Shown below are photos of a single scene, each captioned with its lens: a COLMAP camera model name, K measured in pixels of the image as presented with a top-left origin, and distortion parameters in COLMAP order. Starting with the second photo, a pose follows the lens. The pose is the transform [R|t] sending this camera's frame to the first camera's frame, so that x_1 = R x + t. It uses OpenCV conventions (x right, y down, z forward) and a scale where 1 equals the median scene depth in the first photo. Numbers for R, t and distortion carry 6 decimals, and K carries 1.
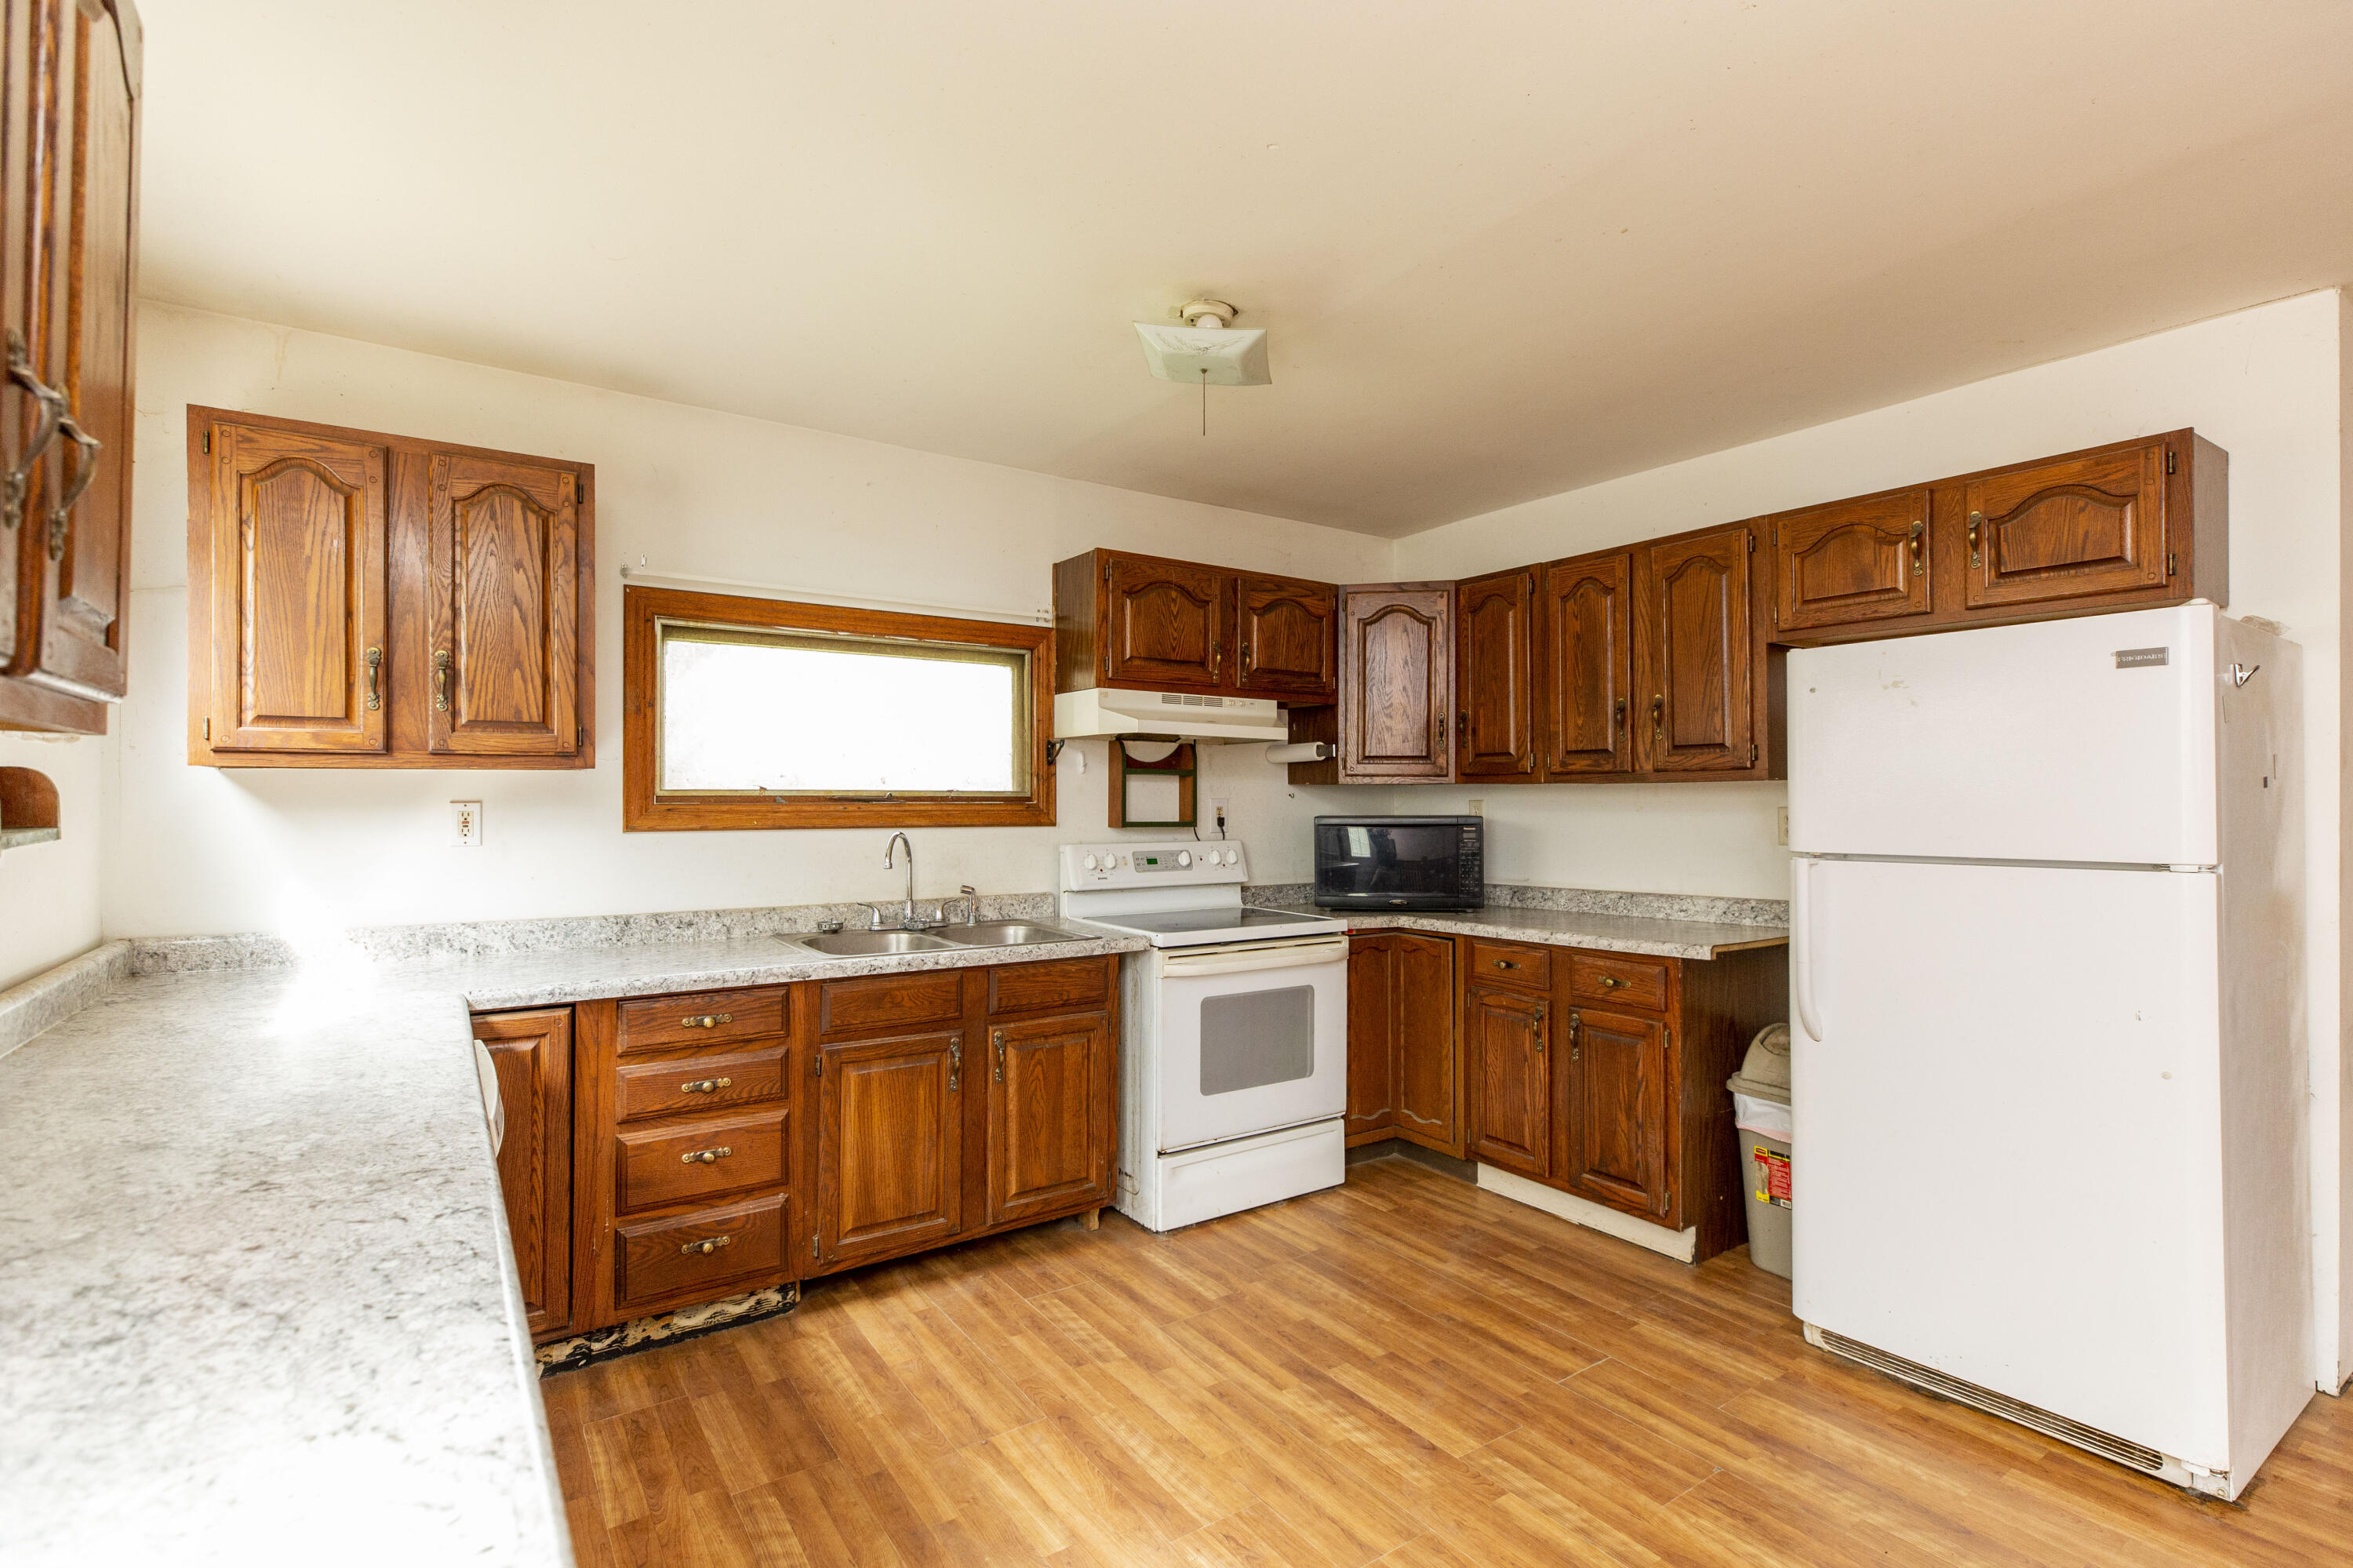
lens RADIAL K [[1086.4, 0, 1191.9], [0, 1086.4, 786.3], [0, 0, 1]] dist [0.003542, -0.000693]
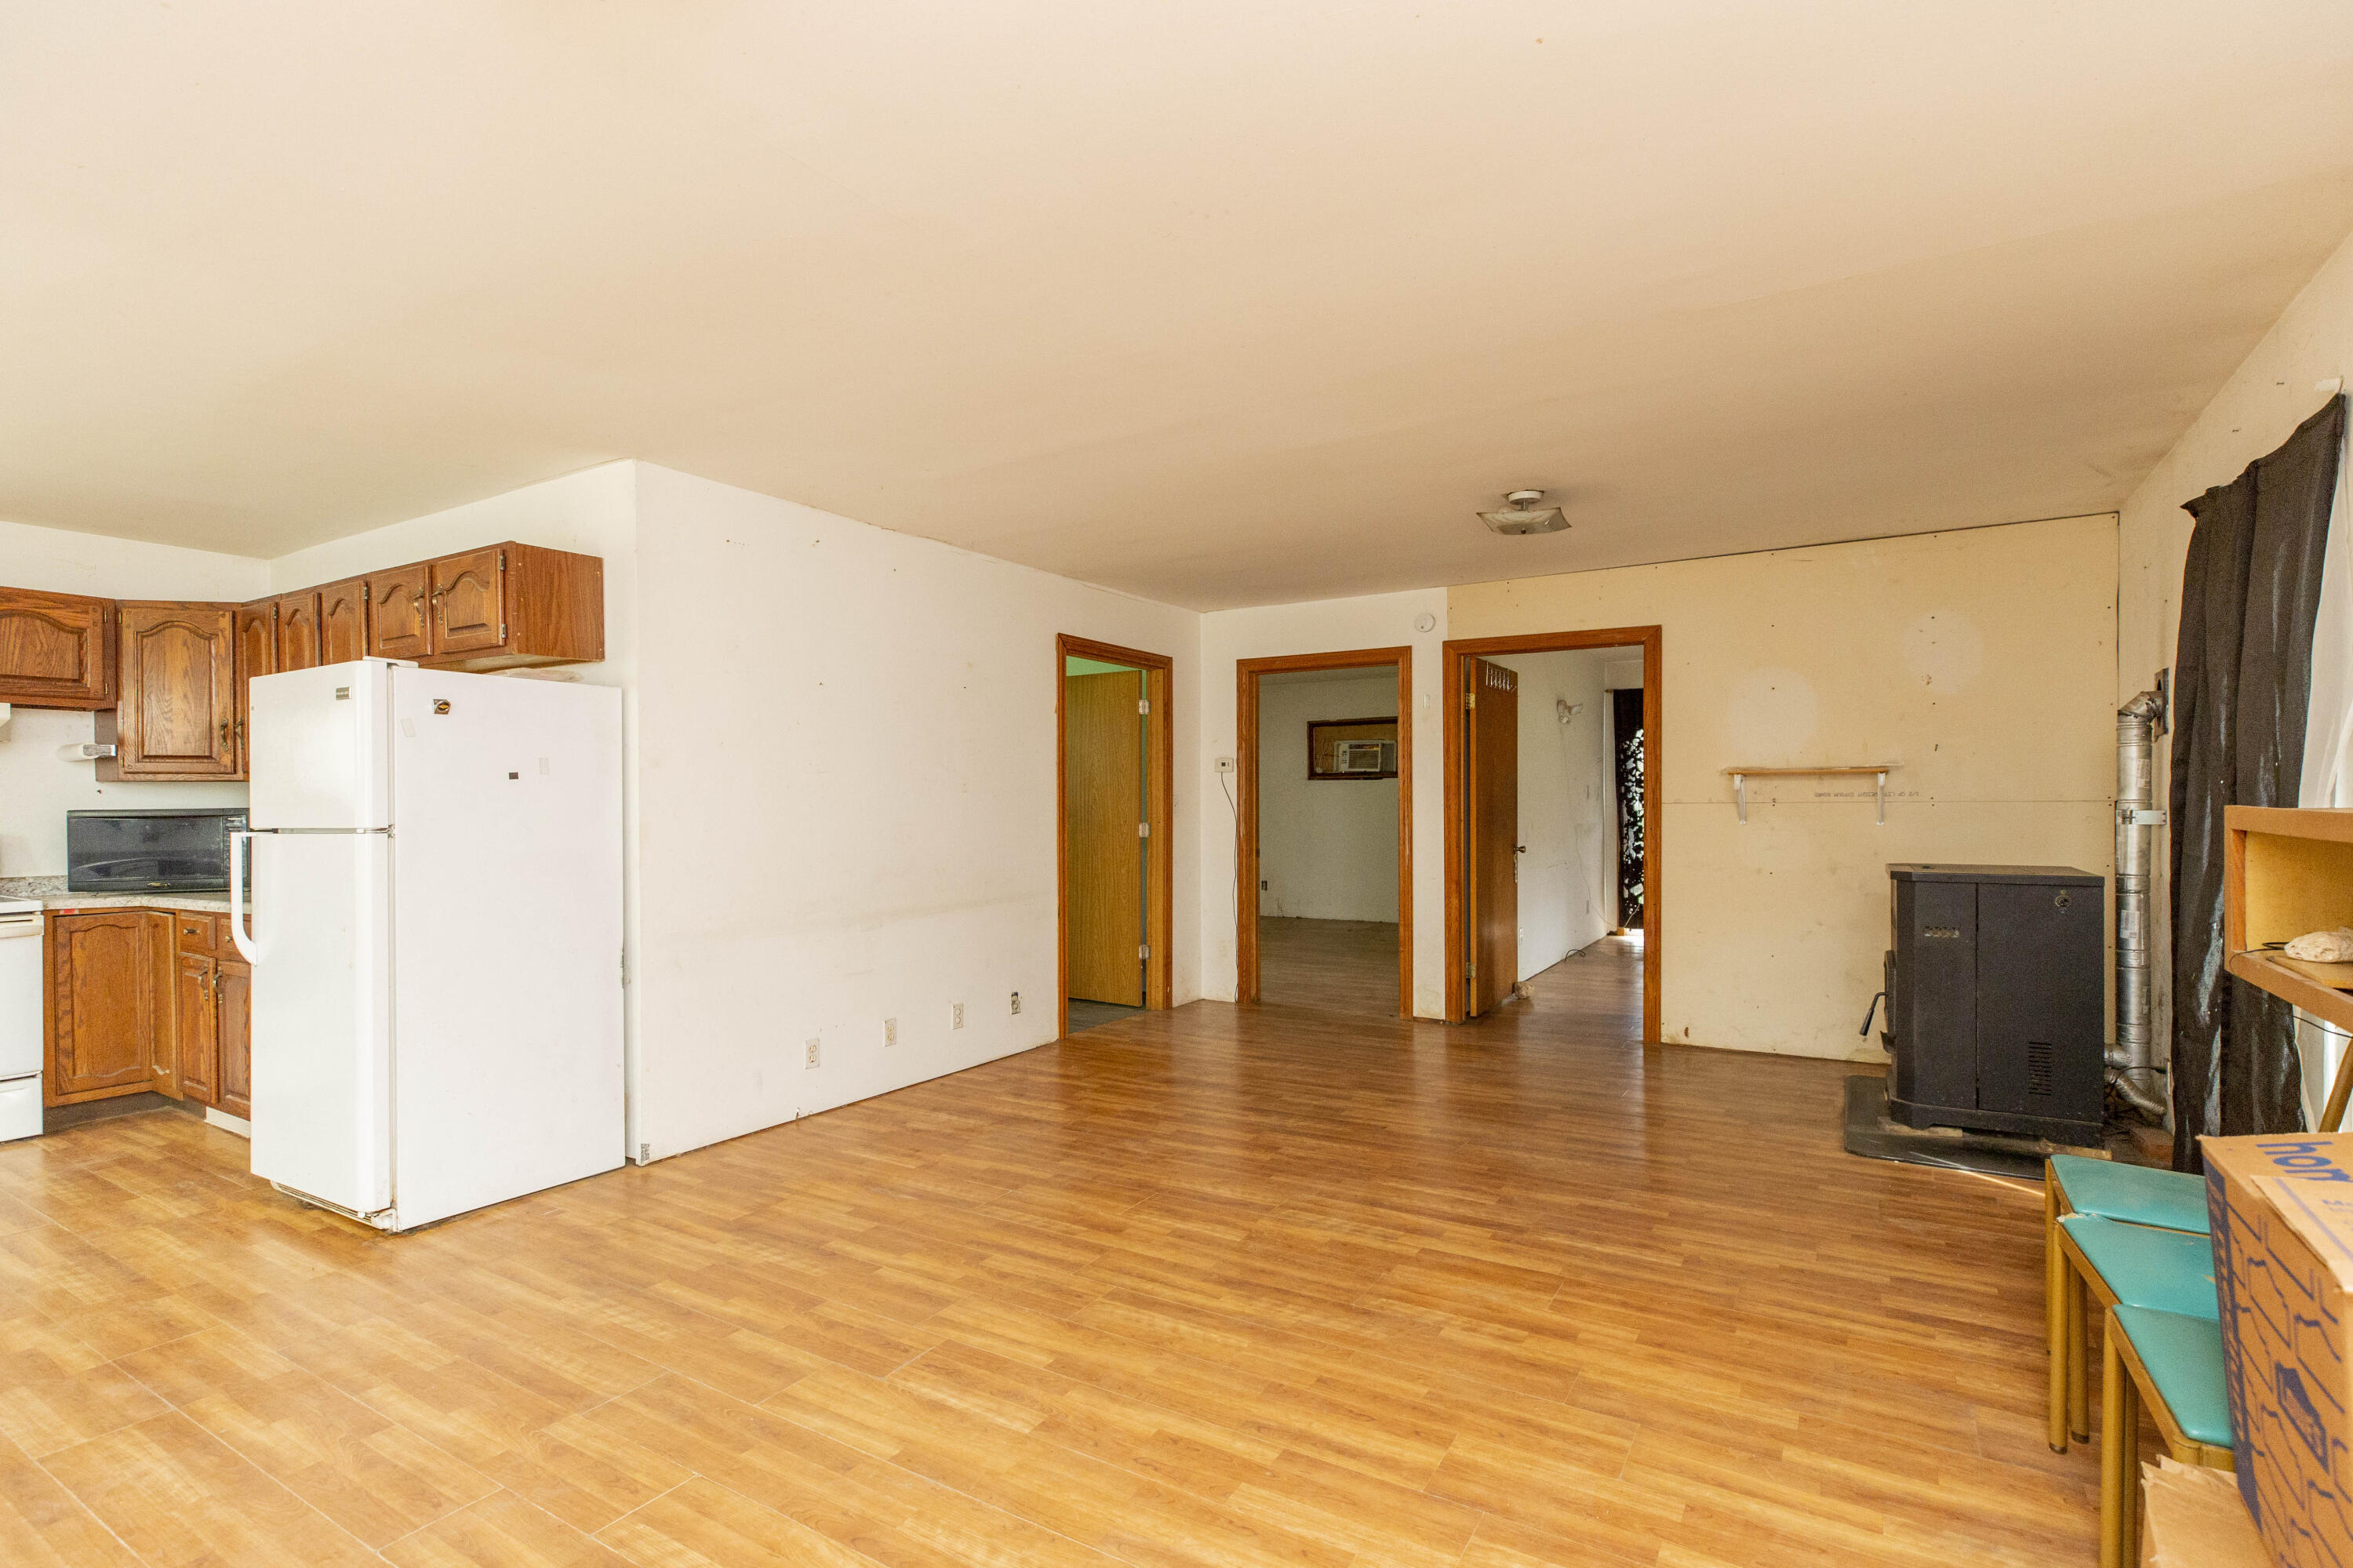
lens RADIAL K [[1086.4, 0, 1185.4], [0, 1086.4, 805.7], [0, 0, 1]] dist [0.003542, -0.000693]
pose [[0.913482, -0.009527, 0.406768, 0.889023], [0.003190, 0.999863, 0.016255, 0.012931], [-0.406867, -0.013551, 0.913387, -0.578926]]
